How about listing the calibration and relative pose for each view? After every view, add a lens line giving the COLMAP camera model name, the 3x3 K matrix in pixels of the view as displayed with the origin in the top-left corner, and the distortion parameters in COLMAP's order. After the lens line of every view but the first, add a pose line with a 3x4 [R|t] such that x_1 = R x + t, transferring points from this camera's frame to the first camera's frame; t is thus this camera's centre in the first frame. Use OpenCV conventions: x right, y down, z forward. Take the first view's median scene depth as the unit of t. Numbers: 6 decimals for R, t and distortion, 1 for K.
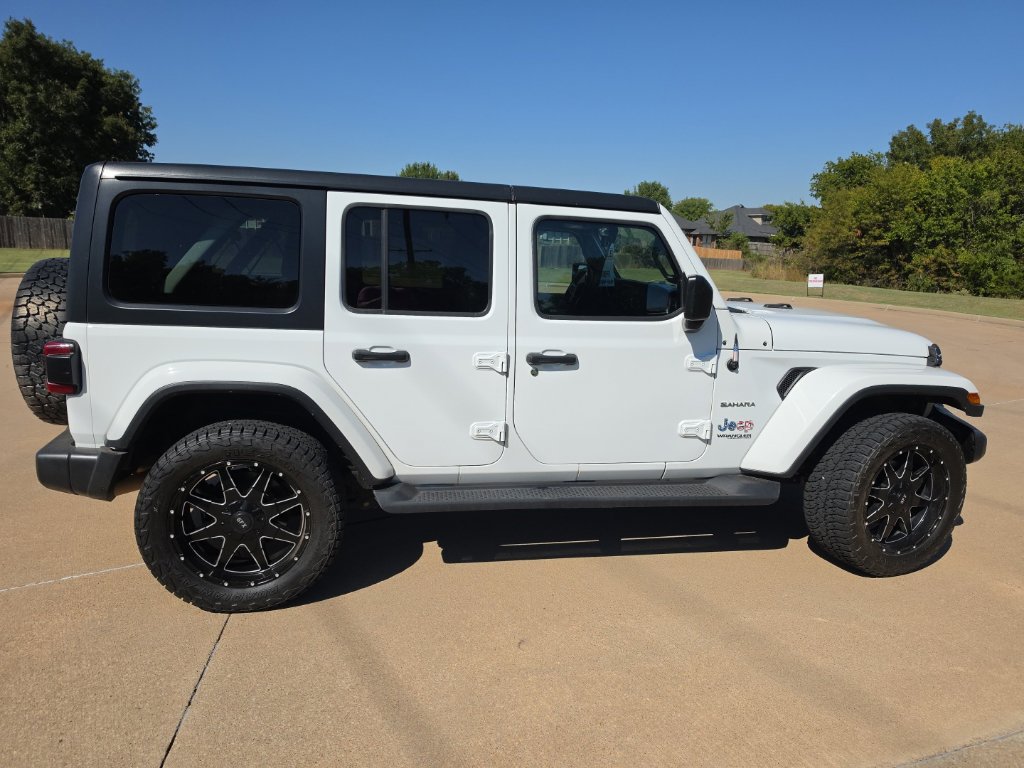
lens RADIAL K [[725.8, 0, 516.2], [0, 725.8, 384.3], [0, 0, 1]] dist [0.051094, -0.058012]
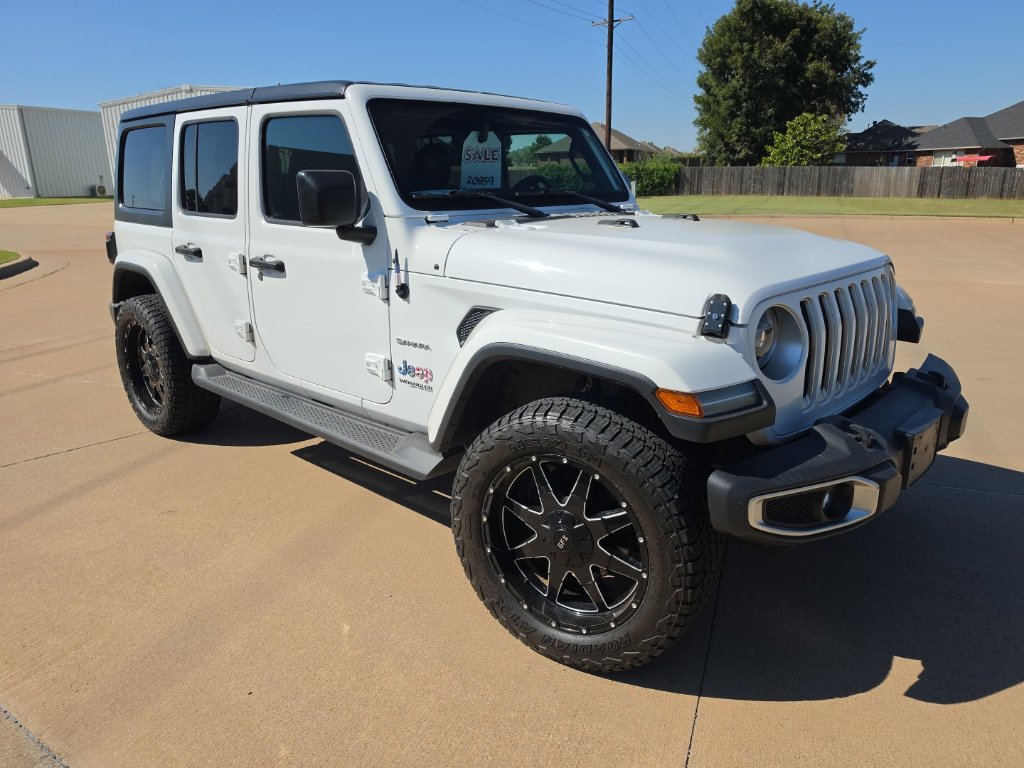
lens RADIAL K [[725.8, 0, 516.2], [0, 725.8, 384.3], [0, 0, 1]] dist [0.051094, -0.058012]
pose [[0.597027, 0.183553, -0.780940, 0.959246], [-0.129040, 0.982769, 0.132341, -0.045473], [0.791775, 0.021761, 0.610425, 0.609062]]
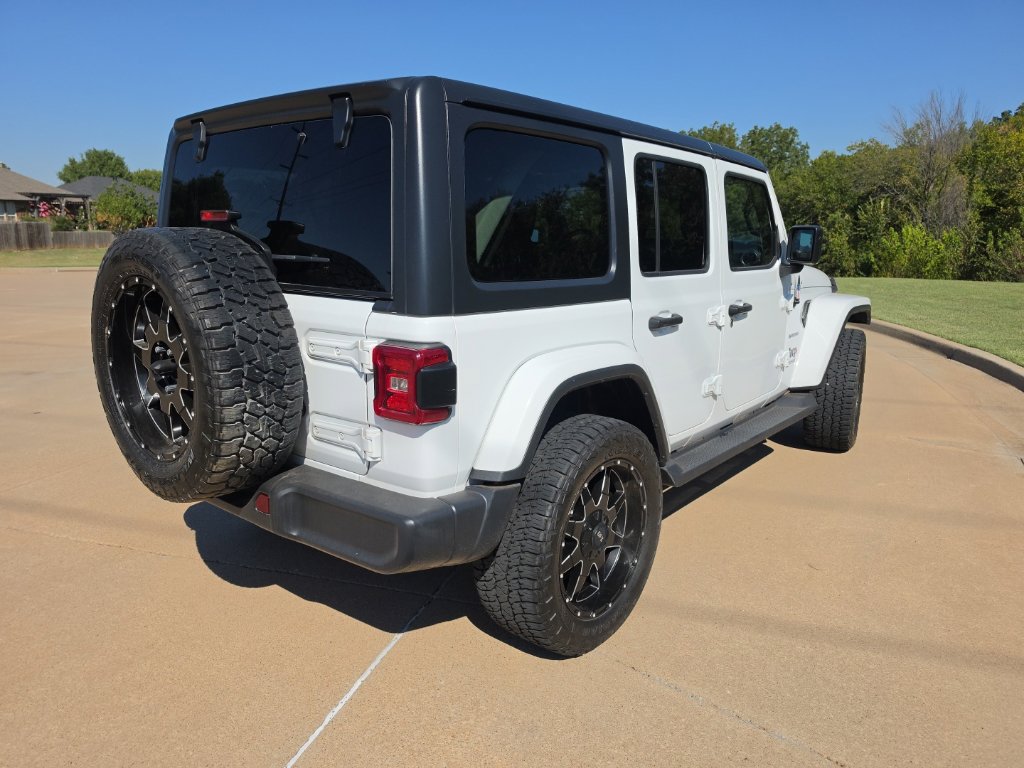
lens RADIAL K [[725.8, 0, 516.2], [0, 725.8, 384.3], [0, 0, 1]] dist [0.051094, -0.058012]
pose [[0.749879, -0.158257, 0.642367, -0.818232], [0.139192, 0.986974, 0.080668, -0.053384], [-0.646766, 0.028921, 0.762140, 0.363953]]
